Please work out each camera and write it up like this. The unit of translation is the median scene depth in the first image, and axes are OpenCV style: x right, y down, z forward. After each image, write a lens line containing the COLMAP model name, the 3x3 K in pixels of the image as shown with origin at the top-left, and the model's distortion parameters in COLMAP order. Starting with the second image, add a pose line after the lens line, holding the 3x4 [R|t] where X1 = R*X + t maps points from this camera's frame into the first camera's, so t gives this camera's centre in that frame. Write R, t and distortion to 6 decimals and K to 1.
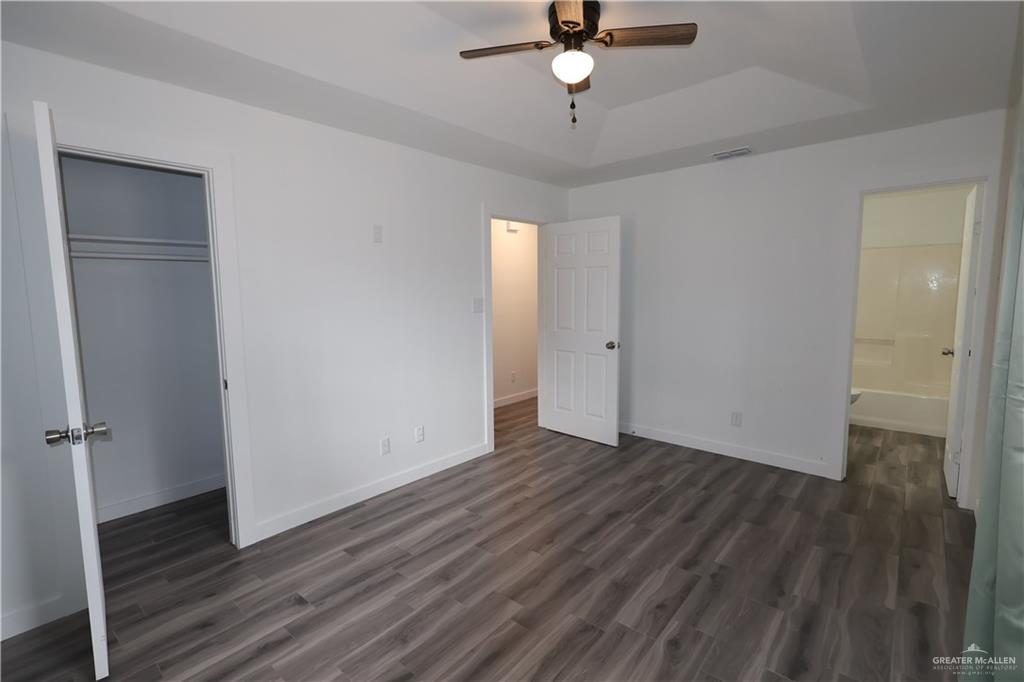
lens RADIAL K [[474.0, 0, 514.2], [0, 474.0, 336.4], [0, 0, 1]] dist [-0.000612, 0.000127]
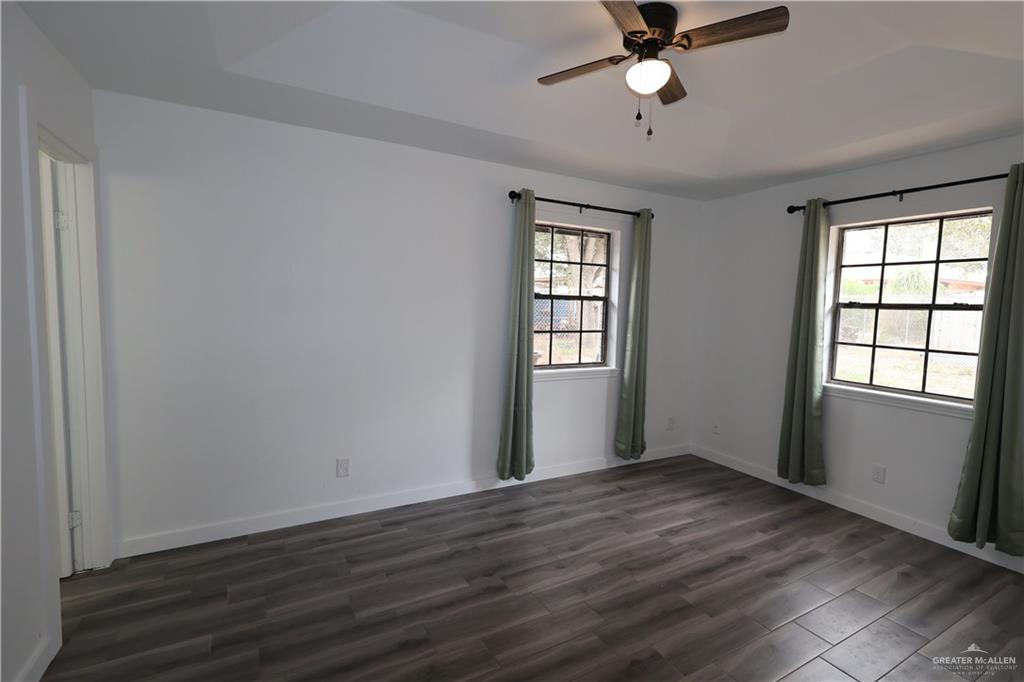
lens RADIAL K [[474.0, 0, 514.2], [0, 474.0, 336.4], [0, 0, 1]] dist [-0.000612, 0.000127]
pose [[-0.935720, -0.038337, 0.350655, 0.015087], [0.021075, 0.986225, 0.164062, -0.191795], [-0.352114, 0.160906, -0.922022, 1.833614]]
